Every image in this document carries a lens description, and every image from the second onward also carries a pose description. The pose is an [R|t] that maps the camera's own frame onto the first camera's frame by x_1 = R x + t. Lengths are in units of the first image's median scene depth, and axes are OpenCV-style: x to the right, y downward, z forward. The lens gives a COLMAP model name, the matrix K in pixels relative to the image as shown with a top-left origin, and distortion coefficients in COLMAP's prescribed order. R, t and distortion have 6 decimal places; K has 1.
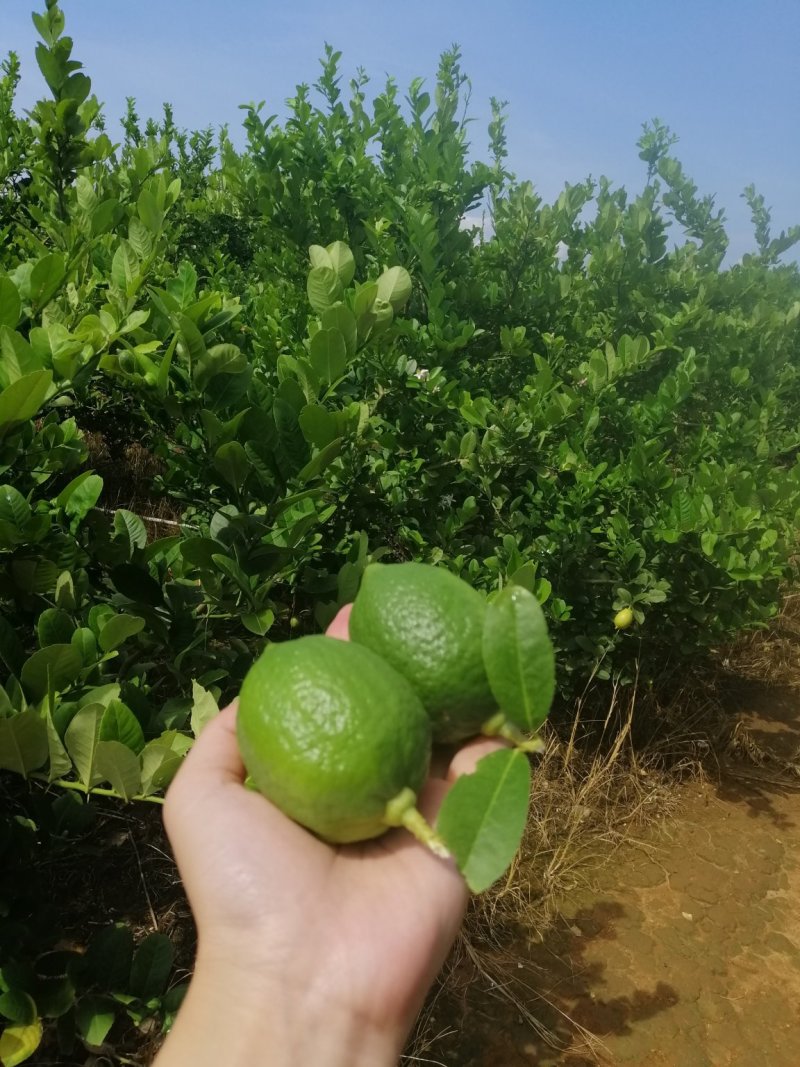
lens RADIAL K [[758.8, 0, 400.0], [0, 758.8, 533.5], [0, 0, 1]] dist [0.032806, -0.057774]
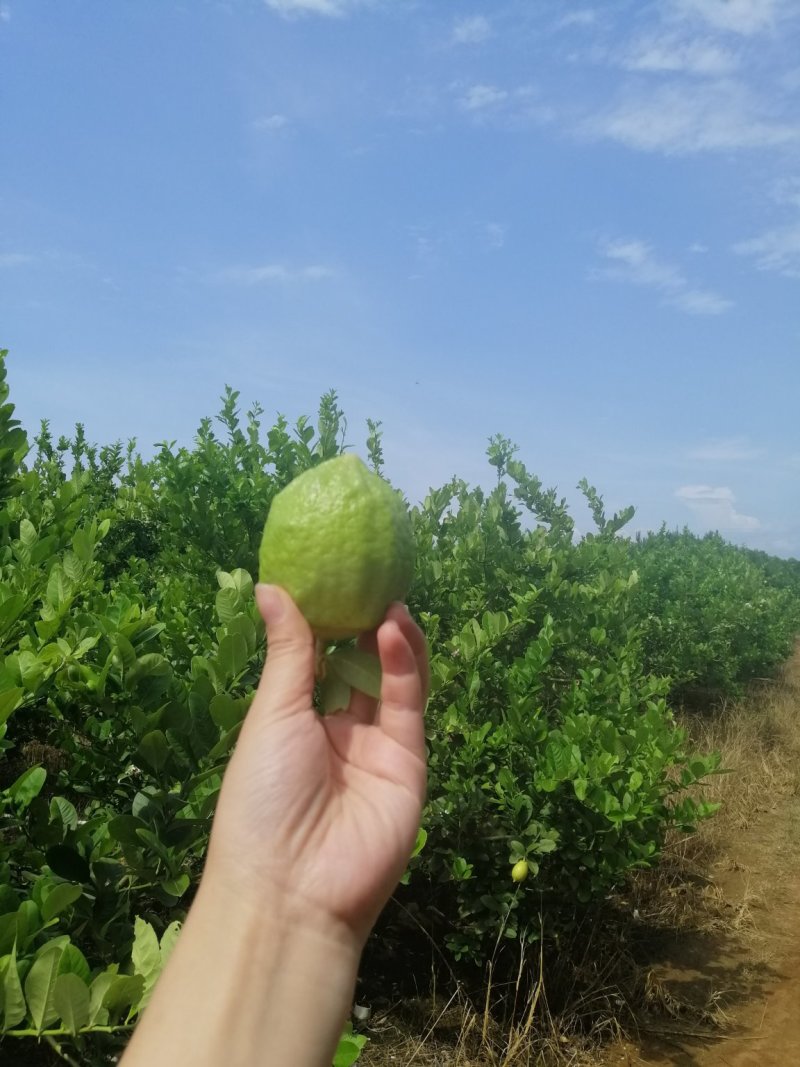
lens RADIAL K [[758.8, 0, 400.0], [0, 758.8, 533.5], [0, 0, 1]] dist [0.032806, -0.057774]
pose [[0.990122, -0.048174, 0.131675, 0.009973], [0.090526, 0.936791, -0.337975, 0.012900], [-0.107070, 0.346556, 0.931899, -0.117331]]
